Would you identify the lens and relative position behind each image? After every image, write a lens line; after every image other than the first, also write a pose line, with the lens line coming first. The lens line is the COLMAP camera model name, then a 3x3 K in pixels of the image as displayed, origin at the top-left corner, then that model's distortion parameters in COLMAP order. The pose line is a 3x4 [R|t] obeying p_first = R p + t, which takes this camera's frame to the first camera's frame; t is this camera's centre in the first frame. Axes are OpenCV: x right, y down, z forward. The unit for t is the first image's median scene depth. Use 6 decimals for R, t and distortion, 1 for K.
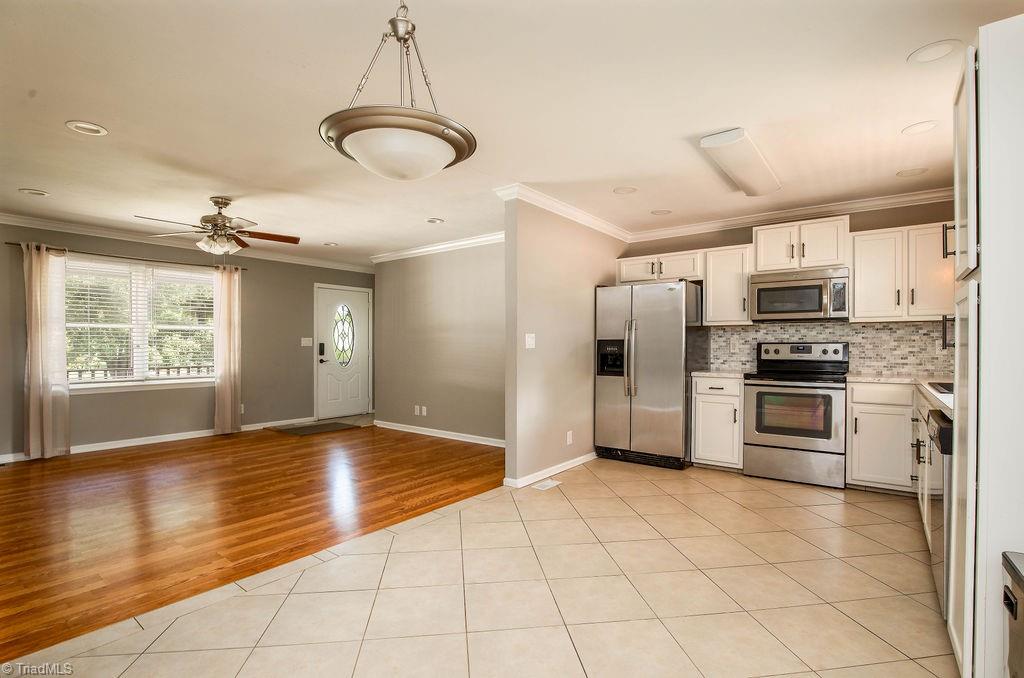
lens RADIAL K [[491.2, 0, 515.3], [0, 491.2, 344.2], [0, 0, 1]] dist [-0.028958, 0.004728]
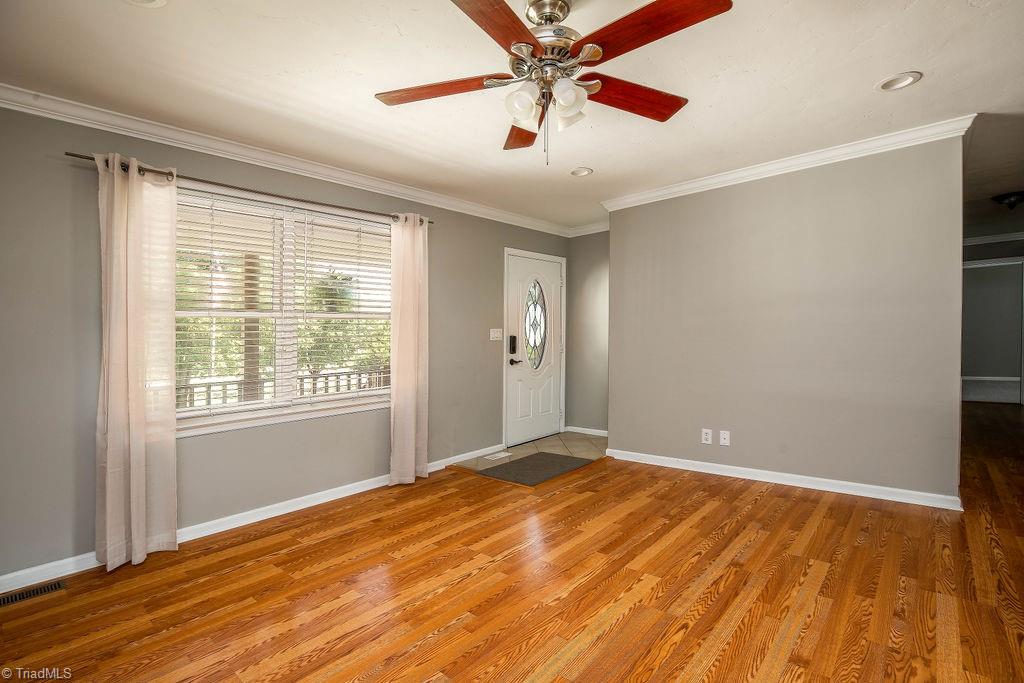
lens RADIAL K [[491.2, 0, 546.8], [0, 491.2, 315.1], [0, 0, 1]] dist [-0.028958, 0.004728]
pose [[0.998682, -0.034579, -0.037919, -0.389597], [0.032675, 0.998228, -0.049728, 0.005071], [0.039572, 0.048423, 0.998043, 0.374373]]
